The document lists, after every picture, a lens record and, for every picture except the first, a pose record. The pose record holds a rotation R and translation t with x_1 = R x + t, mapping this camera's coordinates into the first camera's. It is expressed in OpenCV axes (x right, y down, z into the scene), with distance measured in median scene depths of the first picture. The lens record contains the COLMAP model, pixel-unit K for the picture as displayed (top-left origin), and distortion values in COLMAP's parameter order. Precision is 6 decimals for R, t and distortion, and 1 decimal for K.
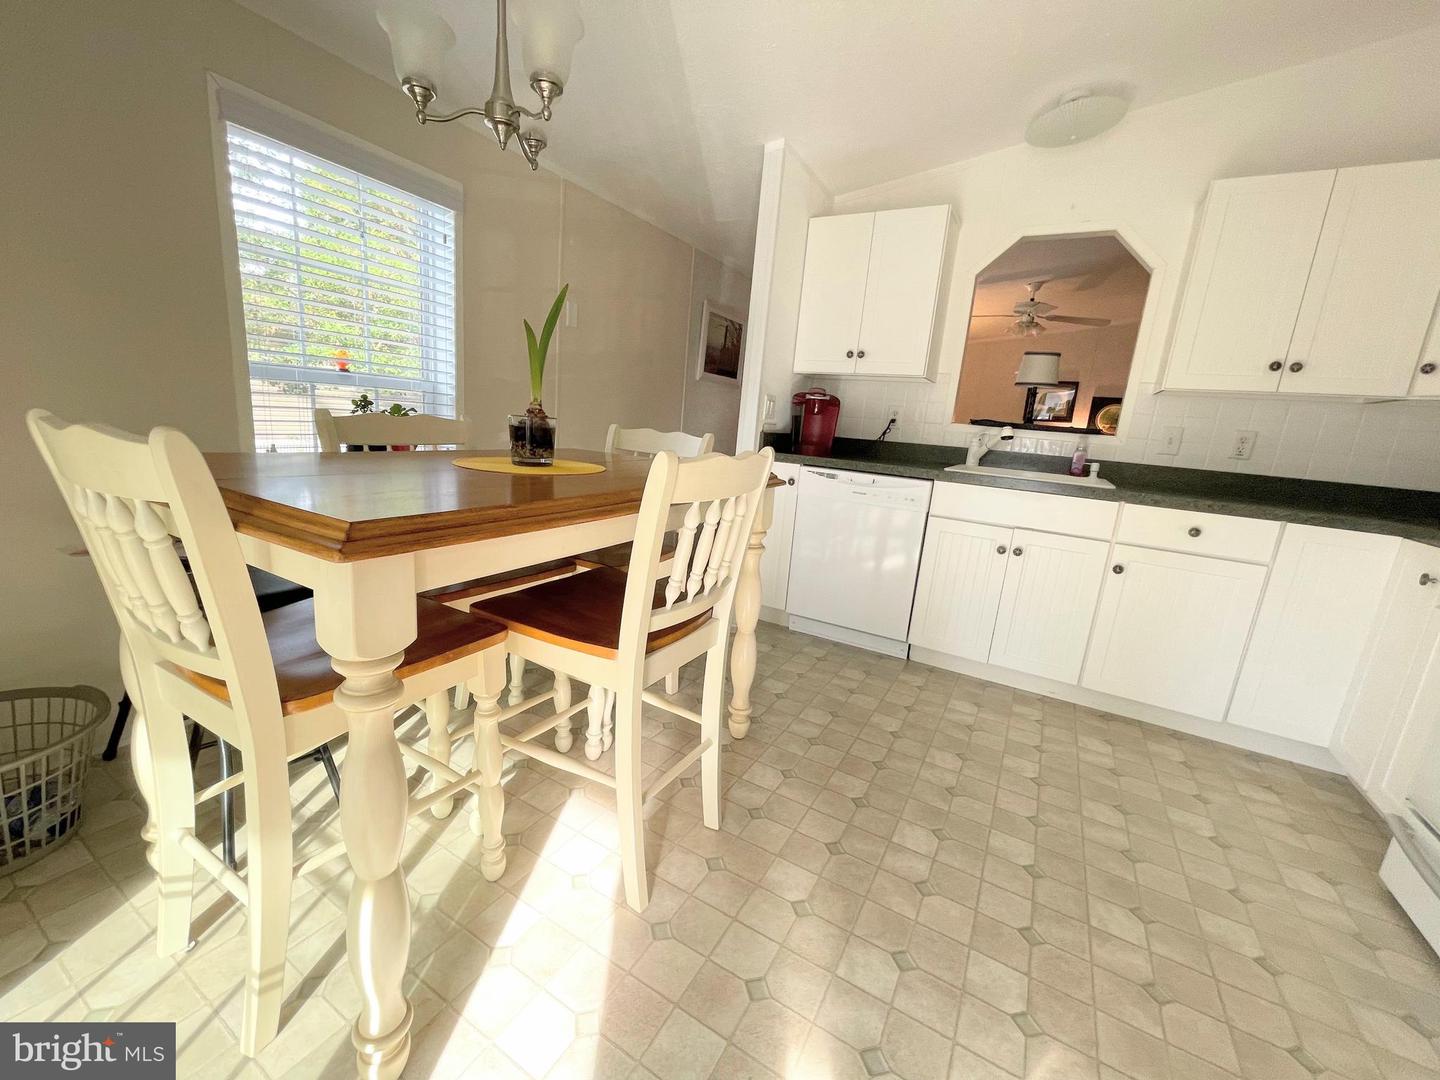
lens RADIAL K [[580.3, 0, 709.3], [0, 580.3, 541.4], [0, 0, 1]] dist [-0.002238, 0.000654]
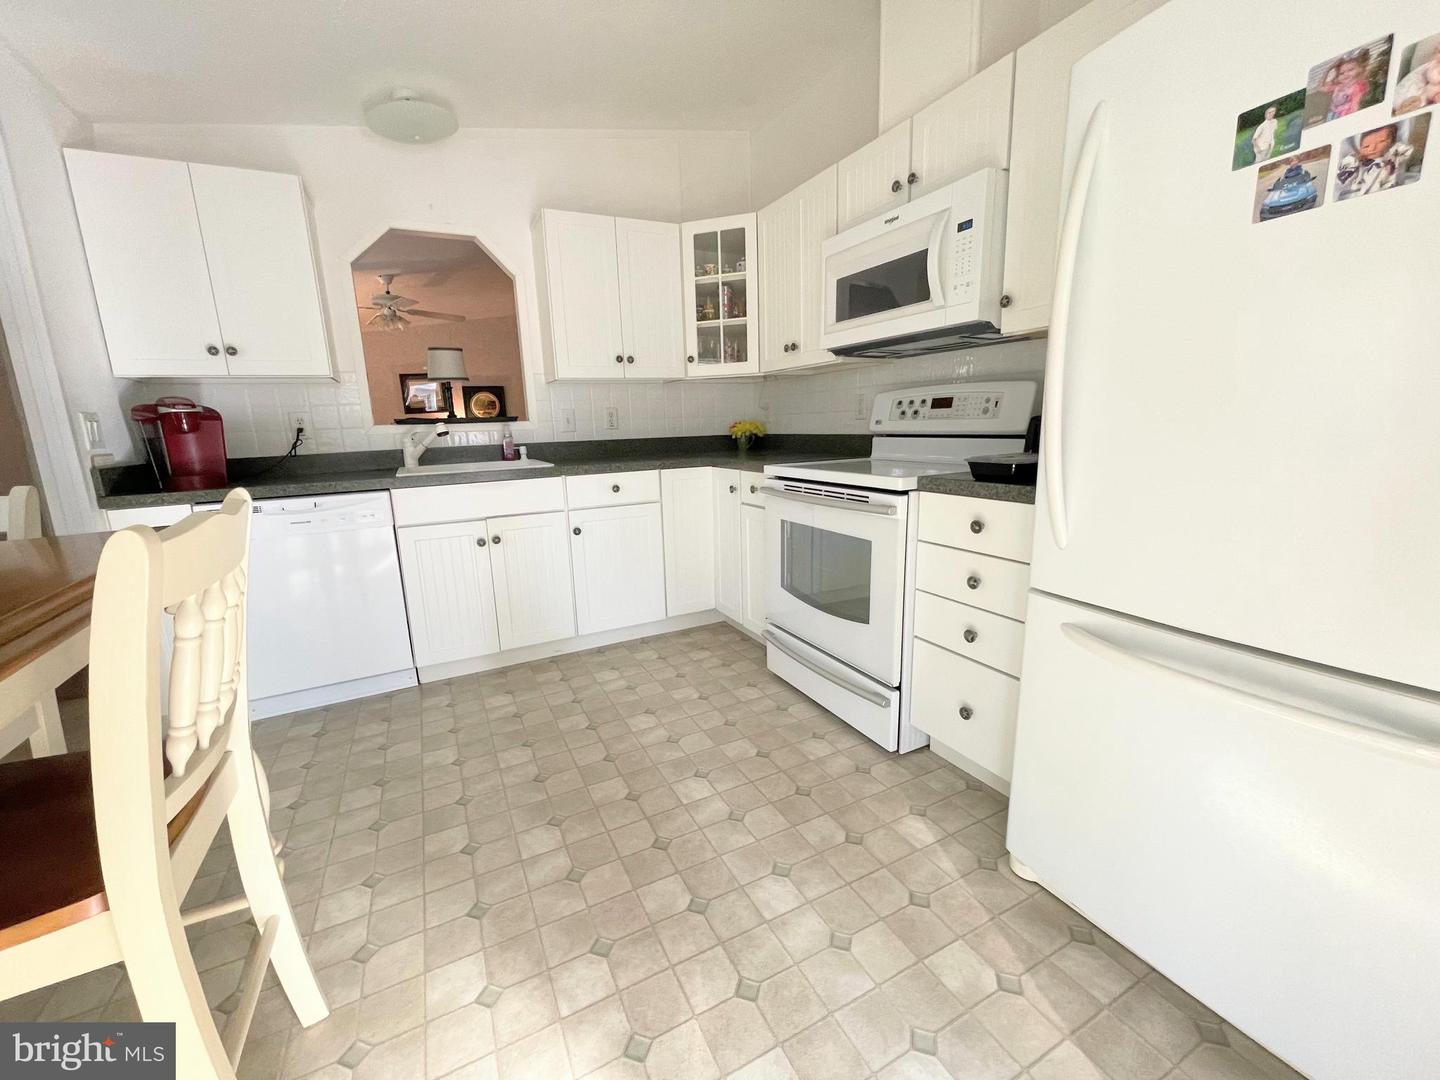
lens RADIAL K [[580.3, 0, 713.9], [0, 580.3, 539.8], [0, 0, 1]] dist [-0.002238, 0.000654]
pose [[0.536115, -0.265048, 0.801455, -0.095563], [0.256659, 0.955660, 0.144359, -0.032157], [-0.804181, 0.128308, 0.580370, 0.075926]]
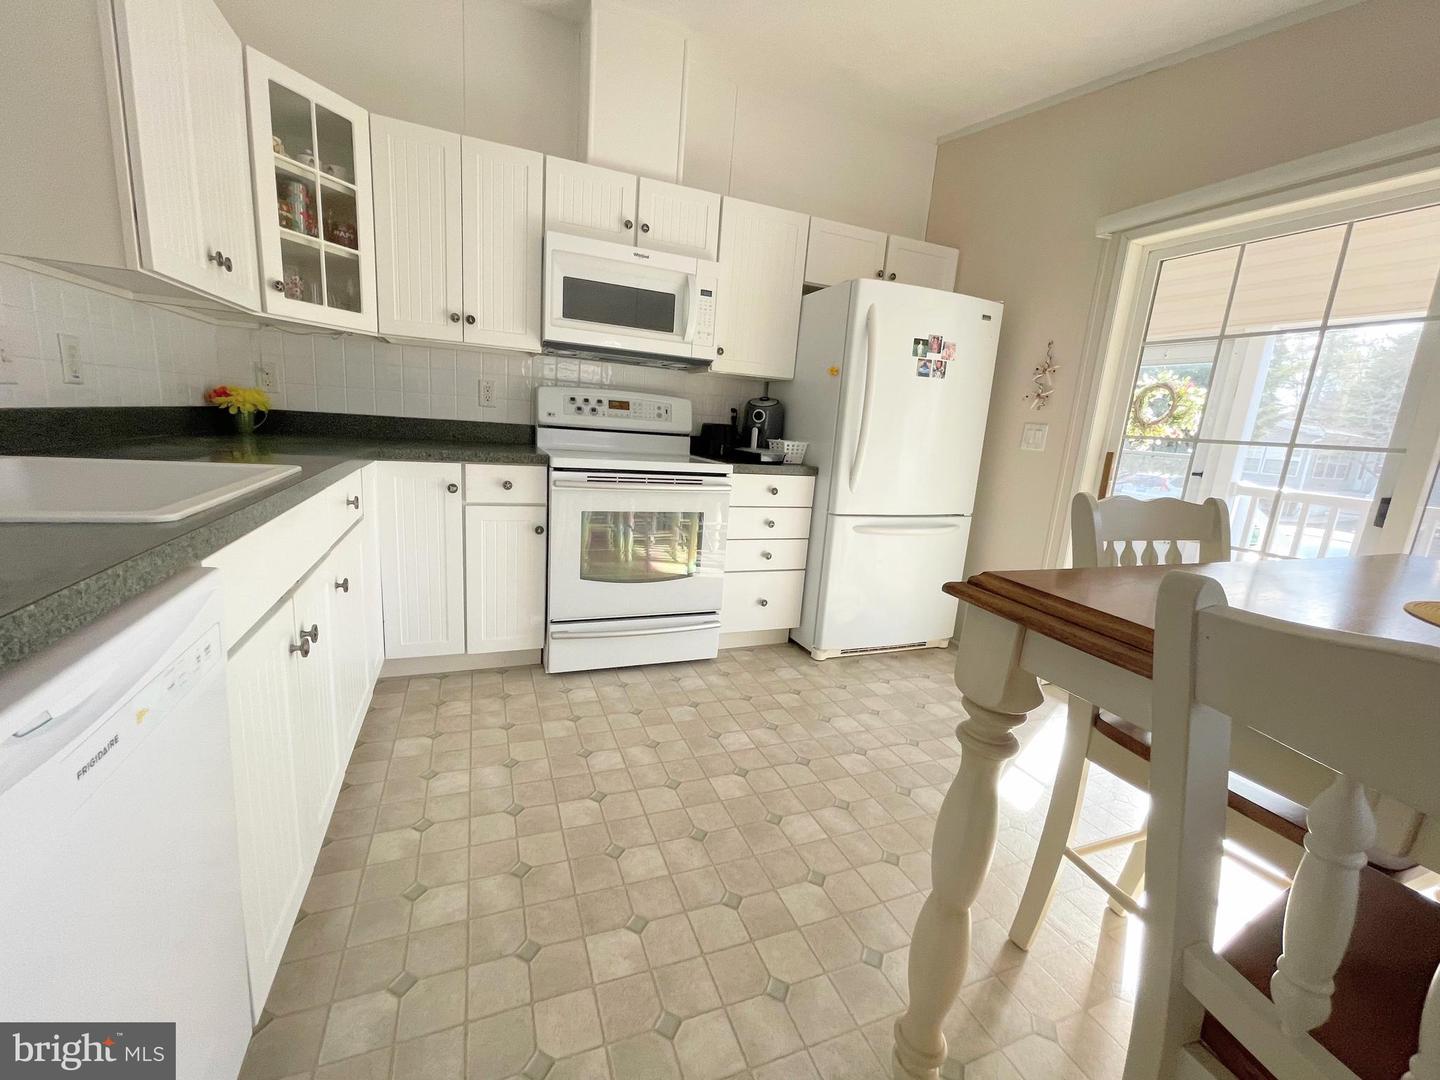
lens RADIAL K [[580.3, 0, 709.8], [0, 580.3, 538.9], [0, 0, 1]] dist [-0.002238, 0.000654]
pose [[-0.779835, -0.255604, 0.571423, 0.018347], [0.001539, 0.912052, 0.410072, -0.246985], [-0.625983, 0.320668, -0.710856, 1.096609]]
